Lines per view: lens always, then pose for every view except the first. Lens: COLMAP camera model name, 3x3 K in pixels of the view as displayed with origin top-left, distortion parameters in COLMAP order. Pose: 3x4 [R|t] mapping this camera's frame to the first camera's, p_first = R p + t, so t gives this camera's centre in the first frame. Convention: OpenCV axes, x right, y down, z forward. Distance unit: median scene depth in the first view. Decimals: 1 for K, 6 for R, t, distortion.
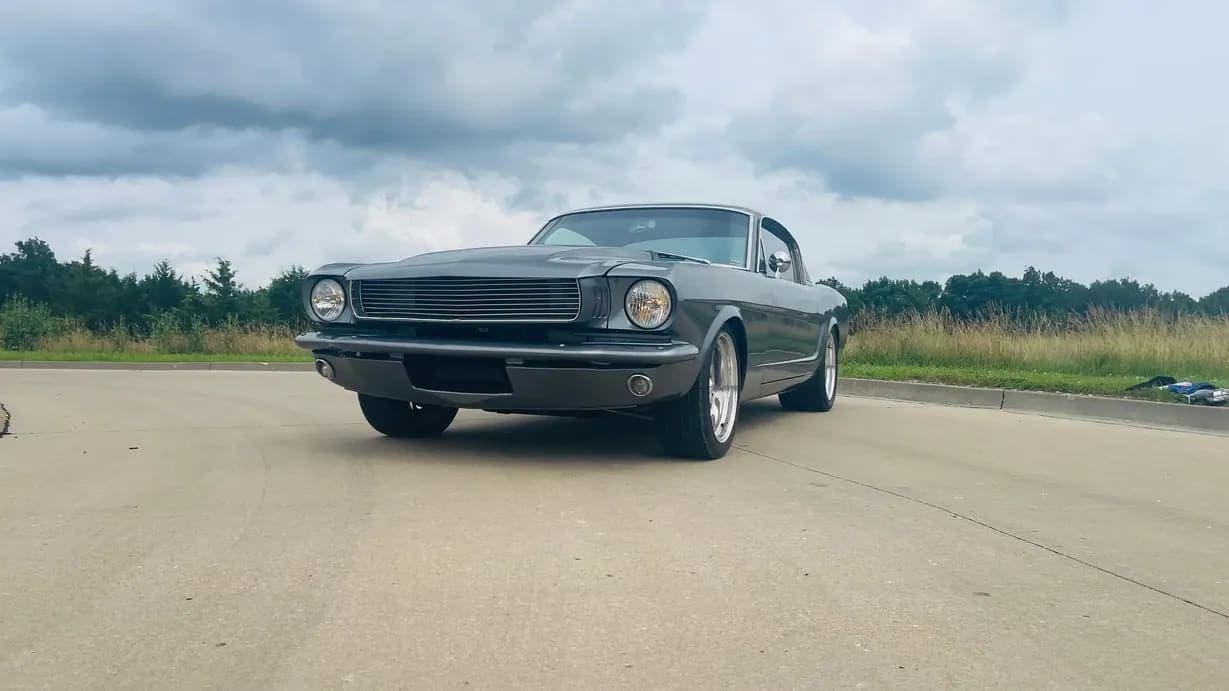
lens RADIAL K [[916.4, 0, 619.5], [0, 916.4, 345.6], [0, 0, 1]] dist [0.061353, -0.066116]
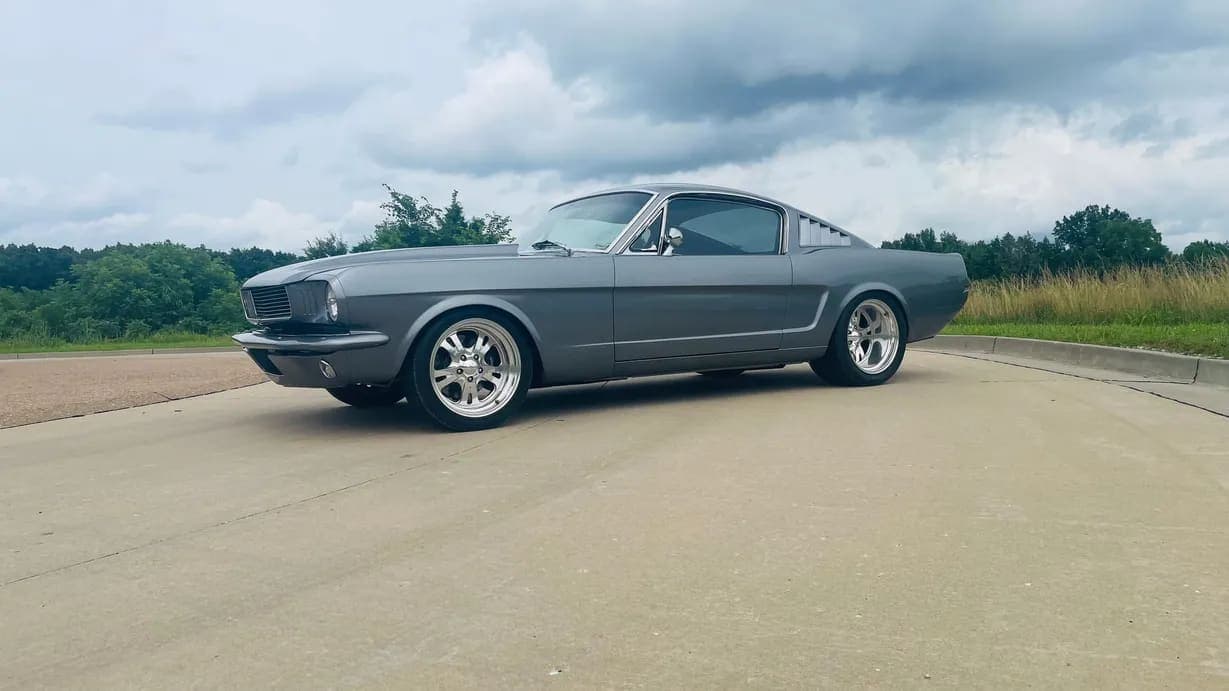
lens RADIAL K [[917.7, 0, 614.2], [0, 917.7, 340.5], [0, 0, 1]] dist [0.048119, -0.039942]
pose [[0.820800, -0.022452, -0.570775, 0.435883], [0.040492, 0.999000, 0.018932, -0.000991], [0.569779, -0.038651, 0.820888, 0.087563]]
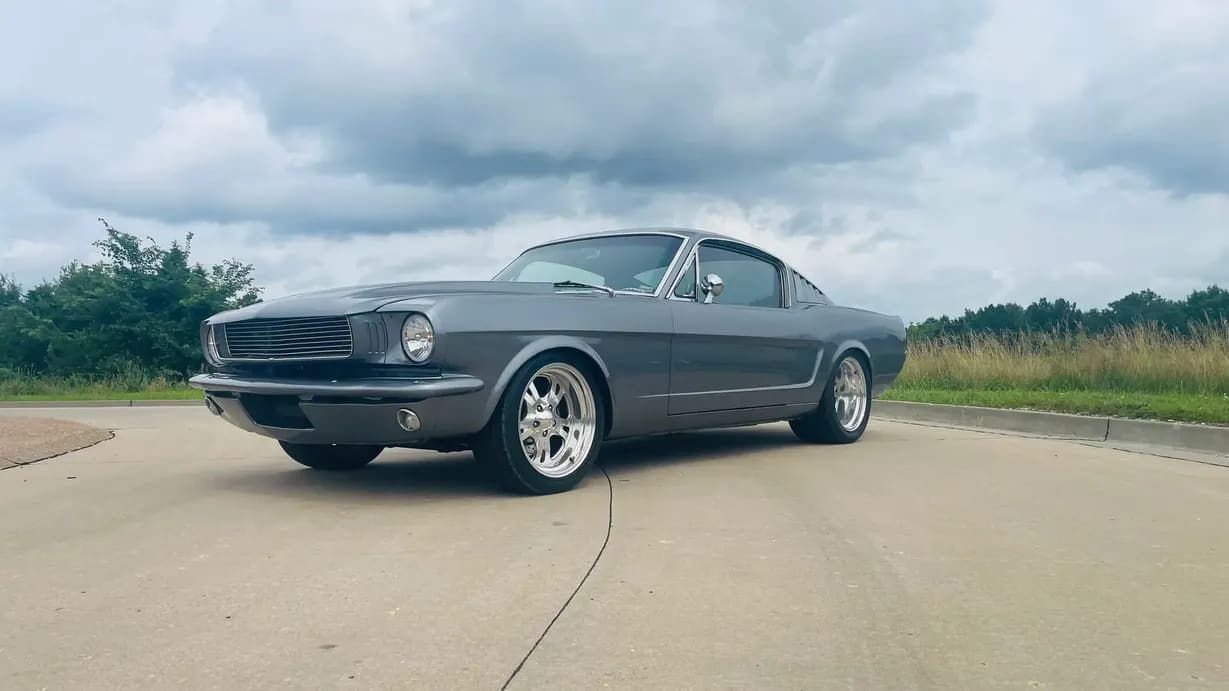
lens RADIAL K [[915.8, 0, 610.9], [0, 915.8, 347.7], [0, 0, 1]] dist [0.062987, -0.068248]
pose [[0.953828, -0.030189, -0.298832, 0.224317], [0.021321, 0.999231, -0.032893, 0.001044], [0.299596, 0.025003, 0.953739, 0.044897]]
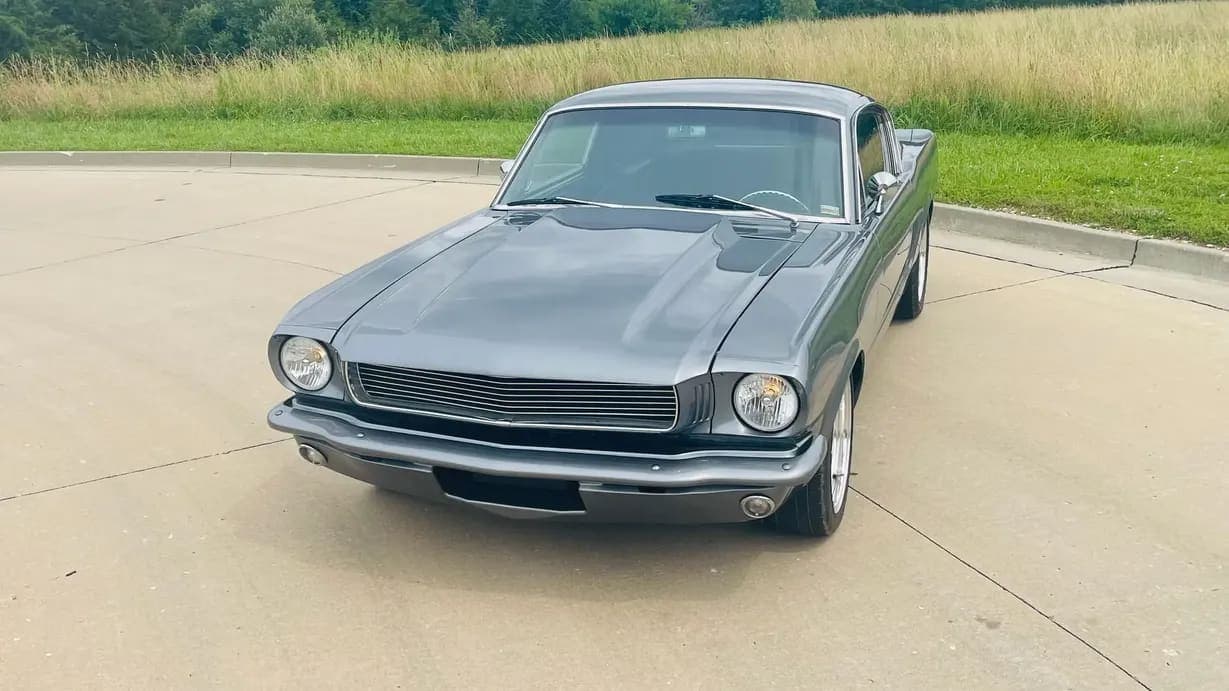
lens RADIAL K [[1271.5, 0, 614.5], [0, 1271.5, 345.5], [0, 0, 1]] dist [0.050351, -0.042322]
pose [[0.996856, -0.060777, 0.050828, -0.059885], [0.045026, 0.962437, 0.267747, -0.157554], [-0.065191, -0.264616, 0.962148, 0.008022]]
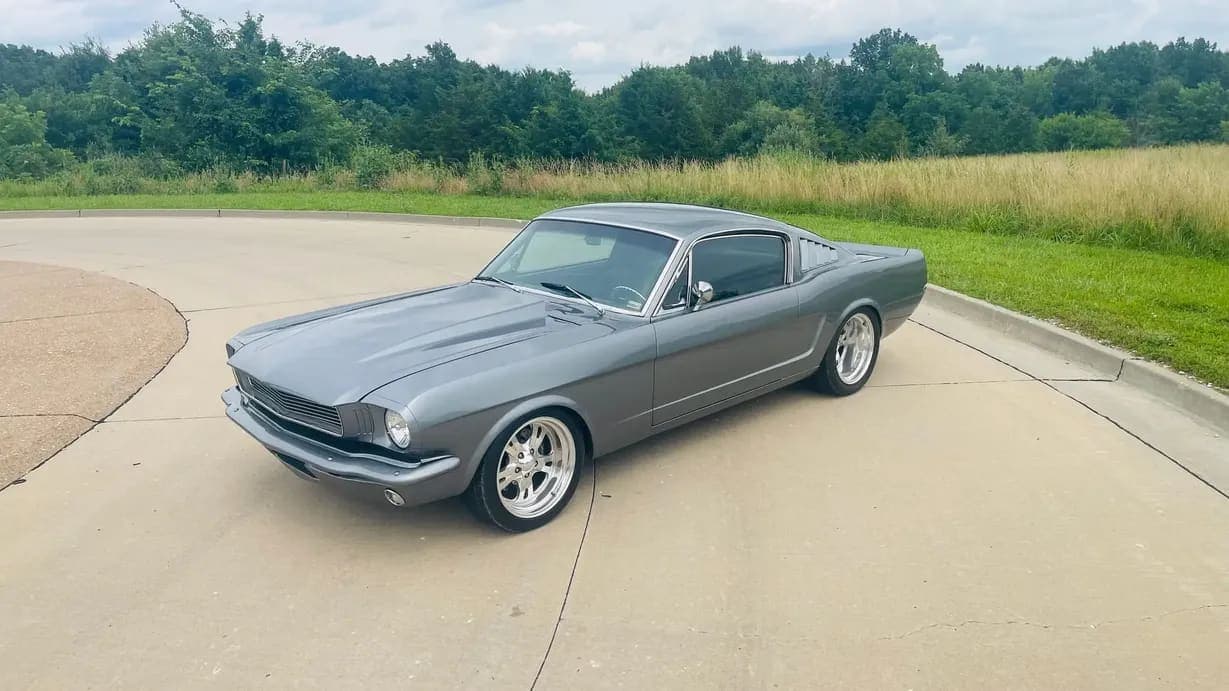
lens RADIAL K [[918.3, 0, 621.4], [0, 918.3, 342.0], [0, 0, 1]] dist [0.050075, -0.047810]
pose [[0.924242, 0.063374, -0.376512, 0.293765], [0.025600, 0.973623, 0.226720, -0.165714], [0.380949, -0.219183, 0.898241, 0.051085]]
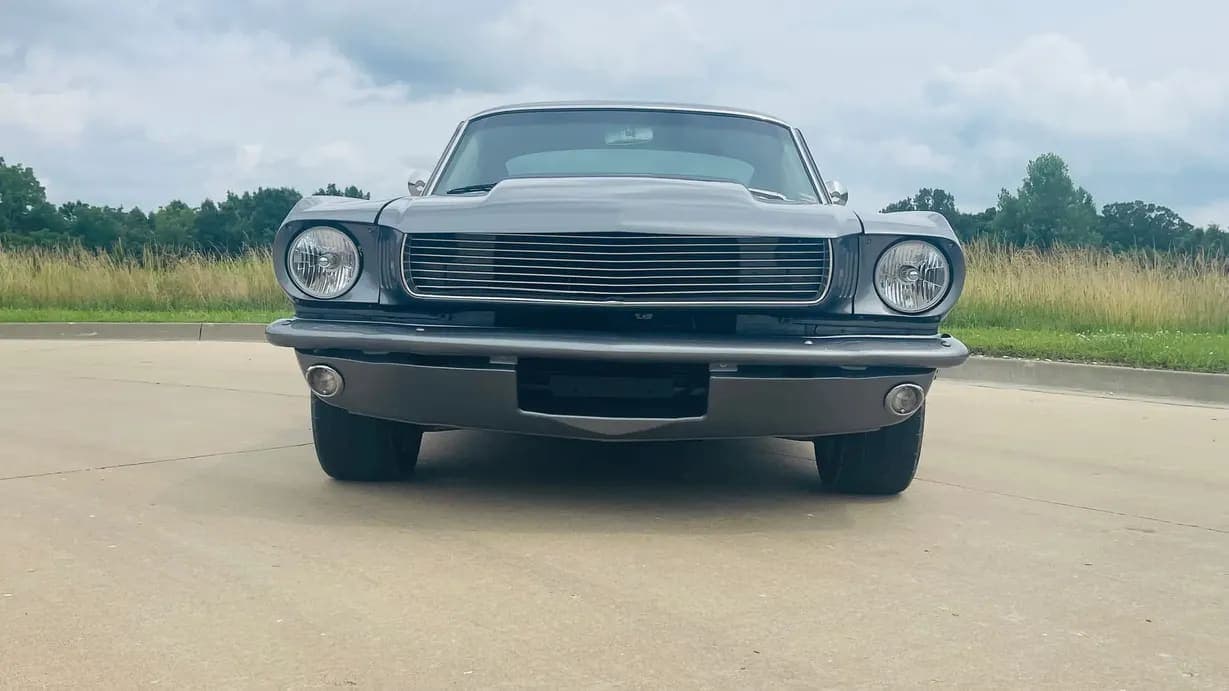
lens RADIAL K [[1271.5, 0, 614.5], [0, 1271.5, 345.5], [0, 0, 1]] dist [0.050351, -0.042322]
pose [[0.933947, -0.023196, 0.356659, -0.211355], [0.003285, 0.998407, 0.056332, -0.020347], [-0.357398, -0.051439, 0.932535, 0.089019]]
